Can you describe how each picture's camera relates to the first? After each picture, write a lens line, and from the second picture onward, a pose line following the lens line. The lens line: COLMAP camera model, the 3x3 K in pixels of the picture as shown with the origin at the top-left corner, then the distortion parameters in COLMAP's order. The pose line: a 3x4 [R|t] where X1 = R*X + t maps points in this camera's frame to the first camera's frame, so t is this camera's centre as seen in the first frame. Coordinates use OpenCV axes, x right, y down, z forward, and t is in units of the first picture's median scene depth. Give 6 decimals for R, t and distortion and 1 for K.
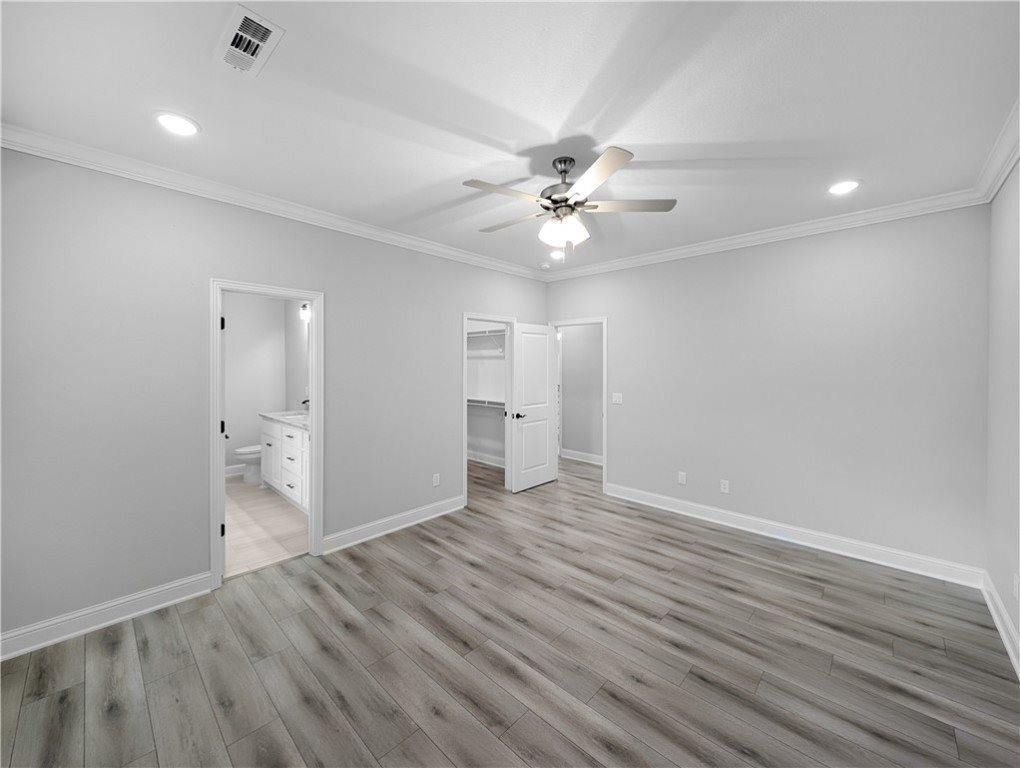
lens RADIAL K [[394.3, 0, 517.8], [0, 394.3, 367.1], [0, 0, 1]] dist [0.001666, -0.000419]
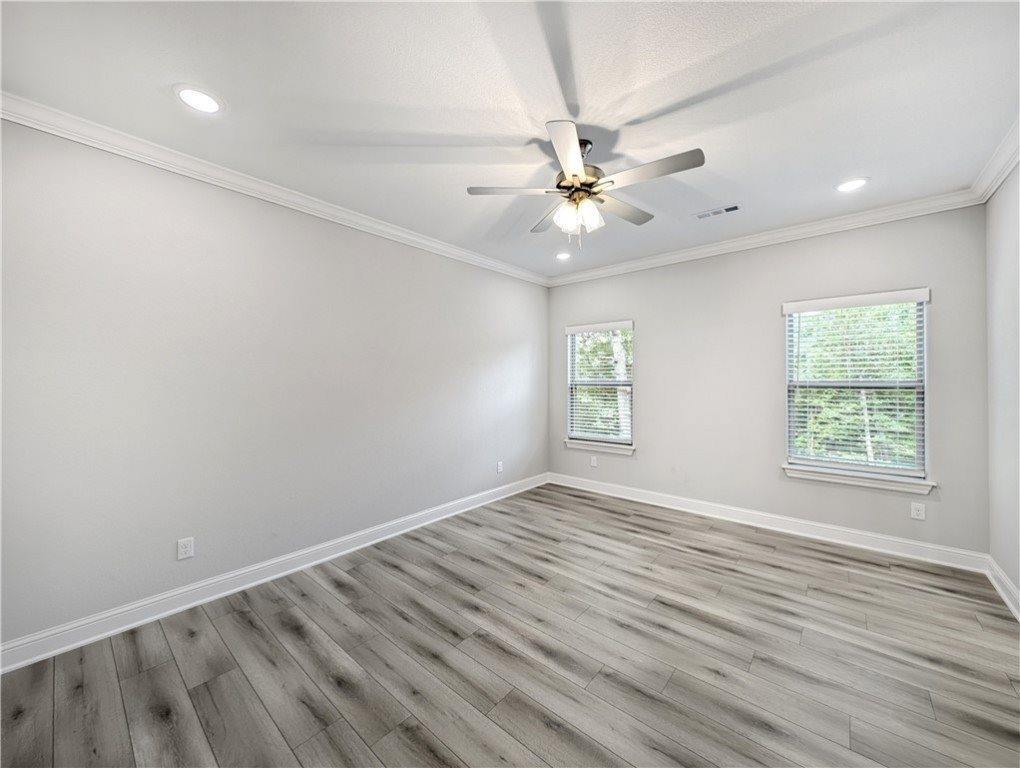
lens RADIAL K [[394.3, 0, 517.8], [0, 394.3, 367.1], [0, 0, 1]] dist [0.001666, -0.000419]
pose [[-0.998896, -0.004243, -0.046779, 0.313868], [-0.003168, 0.999730, -0.023029, 0.047581], [0.046864, -0.022856, -0.998640, 1.959215]]
